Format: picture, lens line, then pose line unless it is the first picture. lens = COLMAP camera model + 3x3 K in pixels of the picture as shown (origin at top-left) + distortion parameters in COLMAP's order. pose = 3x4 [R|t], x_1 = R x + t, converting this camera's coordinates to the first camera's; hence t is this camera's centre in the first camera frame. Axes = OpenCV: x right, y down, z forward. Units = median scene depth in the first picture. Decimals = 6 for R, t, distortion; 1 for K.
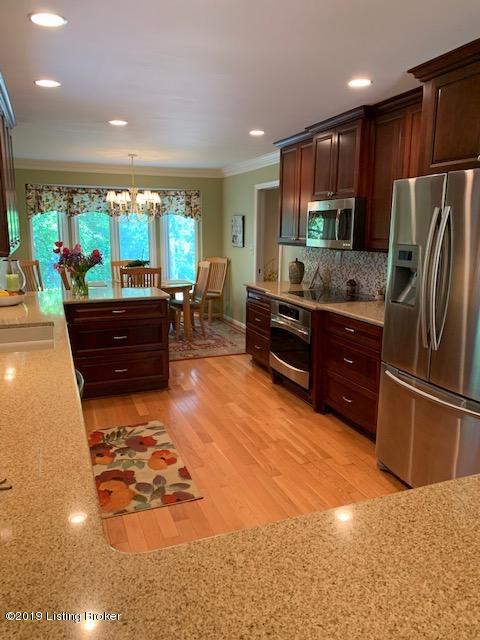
lens RADIAL K [[501.3, 0, 237.1], [0, 501.3, 321.2], [0, 0, 1]] dist [0.088644, -0.011529]
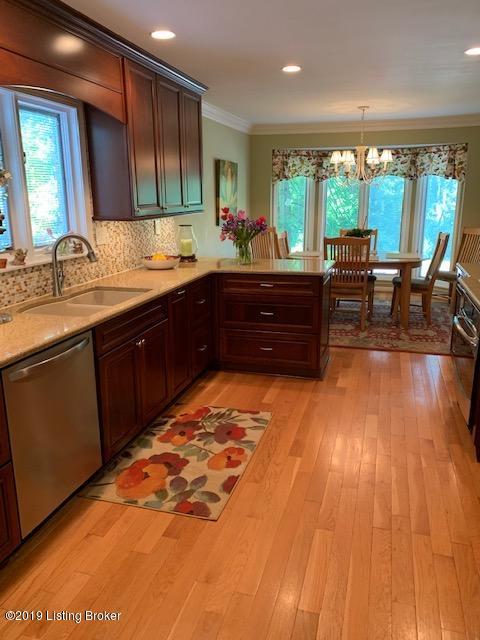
lens RADIAL K [[501.3, 0, 241.9], [0, 501.3, 315.5], [0, 0, 1]] dist [0.088644, -0.011529]
pose [[0.801718, 0.141741, -0.580652, 0.293227], [-0.109836, 0.989868, 0.089980, -0.046520], [0.587523, -0.008362, 0.809164, 0.258075]]
